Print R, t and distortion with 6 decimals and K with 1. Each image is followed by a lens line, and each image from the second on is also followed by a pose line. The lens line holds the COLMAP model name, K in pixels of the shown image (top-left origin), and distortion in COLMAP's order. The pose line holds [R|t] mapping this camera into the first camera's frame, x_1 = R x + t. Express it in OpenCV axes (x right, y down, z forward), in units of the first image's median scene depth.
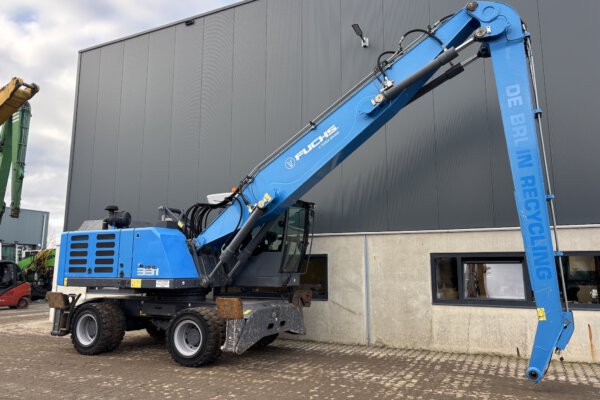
lens RADIAL K [[455.3, 0, 298.2], [0, 455.3, 197.4], [0, 0, 1]] dist [0.069830, -0.084362]
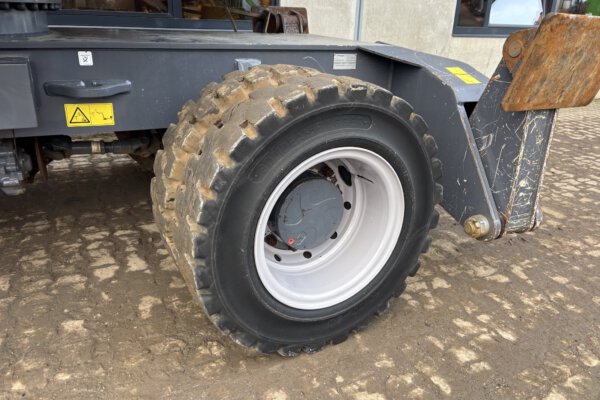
lens RADIAL K [[455.3, 0, 298.2], [0, 455.3, 197.4], [0, 0, 1]] dist [0.069830, -0.084362]
pose [[0.599600, -0.277758, 0.750553, -0.341355], [-0.161352, 0.876626, 0.453314, 0.184725], [-0.783866, -0.392910, 0.480808, 0.816775]]
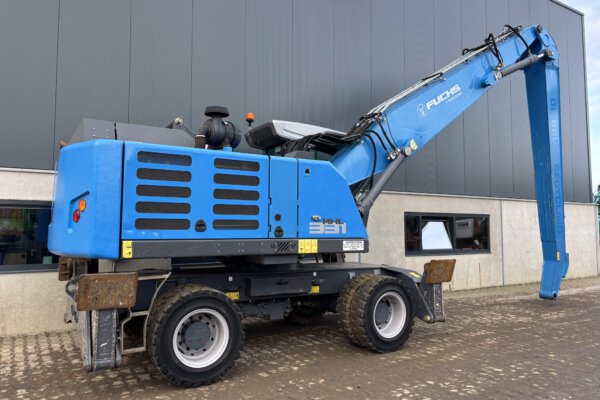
lens RADIAL K [[455.3, 0, 298.2], [0, 455.3, 197.4], [0, 0, 1]] dist [0.069830, -0.084362]
pose [[0.522521, 0.056227, 0.850770, -0.862033], [-0.135945, 0.990552, 0.018029, 0.106910], [-0.841719, -0.125078, 0.525228, 0.664907]]
